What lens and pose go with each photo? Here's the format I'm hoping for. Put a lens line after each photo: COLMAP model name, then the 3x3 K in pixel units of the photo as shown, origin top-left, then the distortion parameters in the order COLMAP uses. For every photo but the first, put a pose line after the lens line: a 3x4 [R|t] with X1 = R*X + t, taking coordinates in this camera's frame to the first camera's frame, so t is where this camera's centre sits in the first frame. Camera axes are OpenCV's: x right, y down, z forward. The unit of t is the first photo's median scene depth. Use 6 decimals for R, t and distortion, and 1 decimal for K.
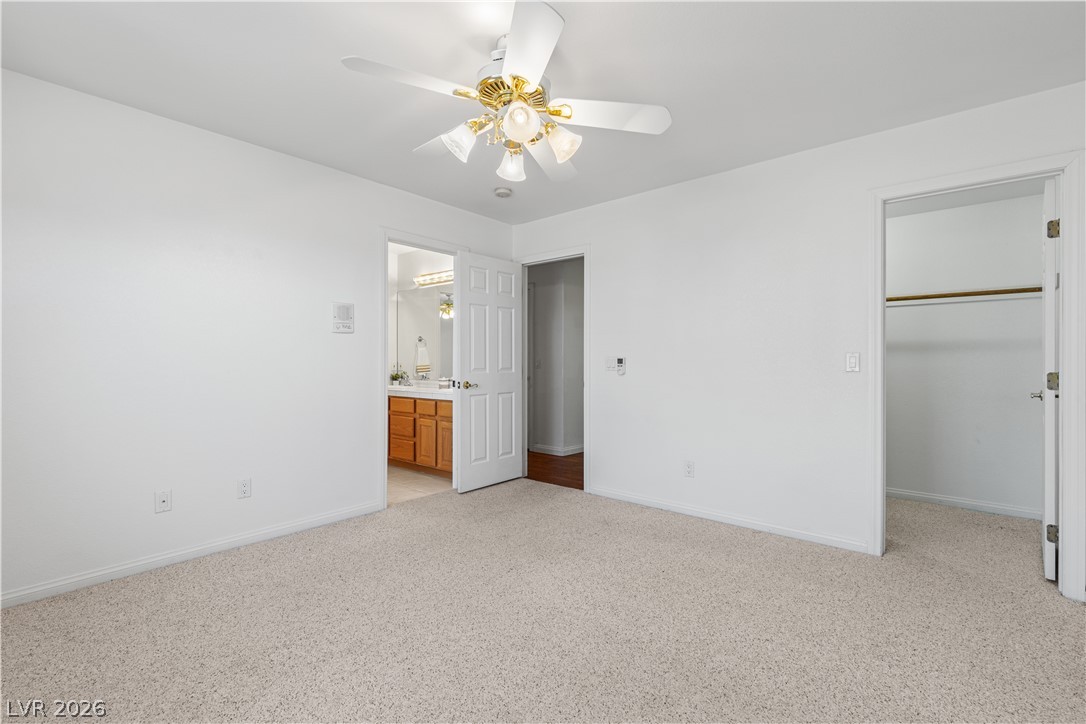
lens RADIAL K [[490.4, 0, 548.0], [0, 490.4, 363.2], [0, 0, 1]] dist [0.004997, 0.000126]
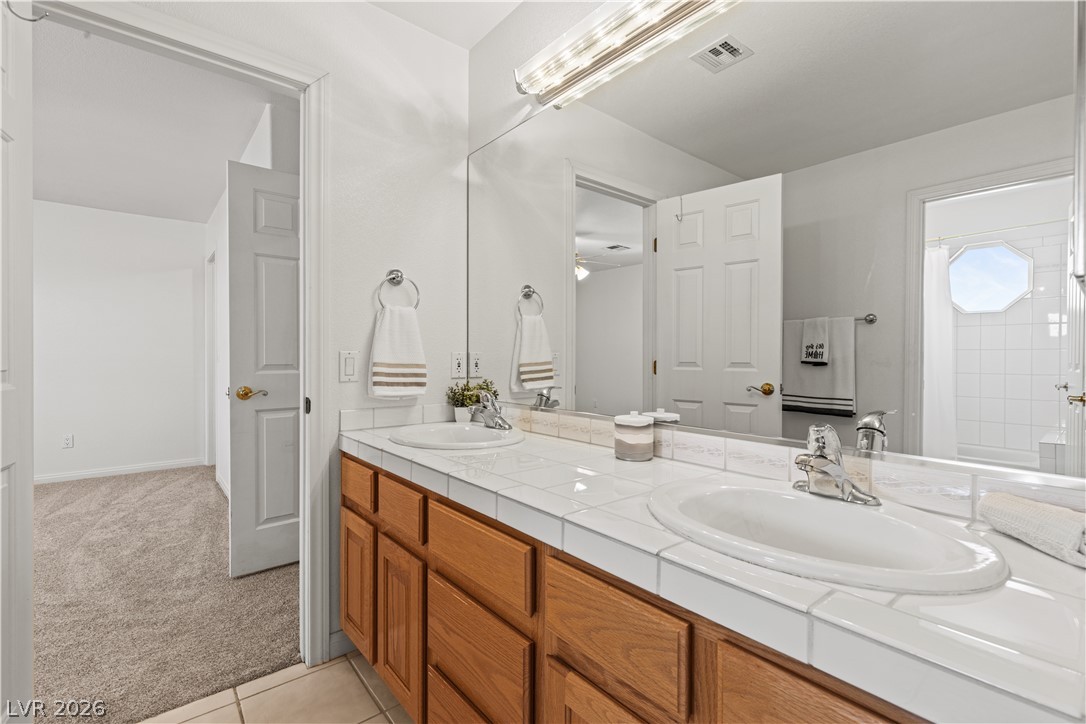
lens RADIAL K [[490.4, 0, 542.3], [0, 490.4, 359.8], [0, 0, 1]] dist [0.004997, 0.000126]
pose [[0.983968, 0.004375, -0.178294, -0.191673], [-0.002933, 0.999961, 0.008346, -0.000648], [0.178324, -0.007690, 0.983942, 0.664129]]
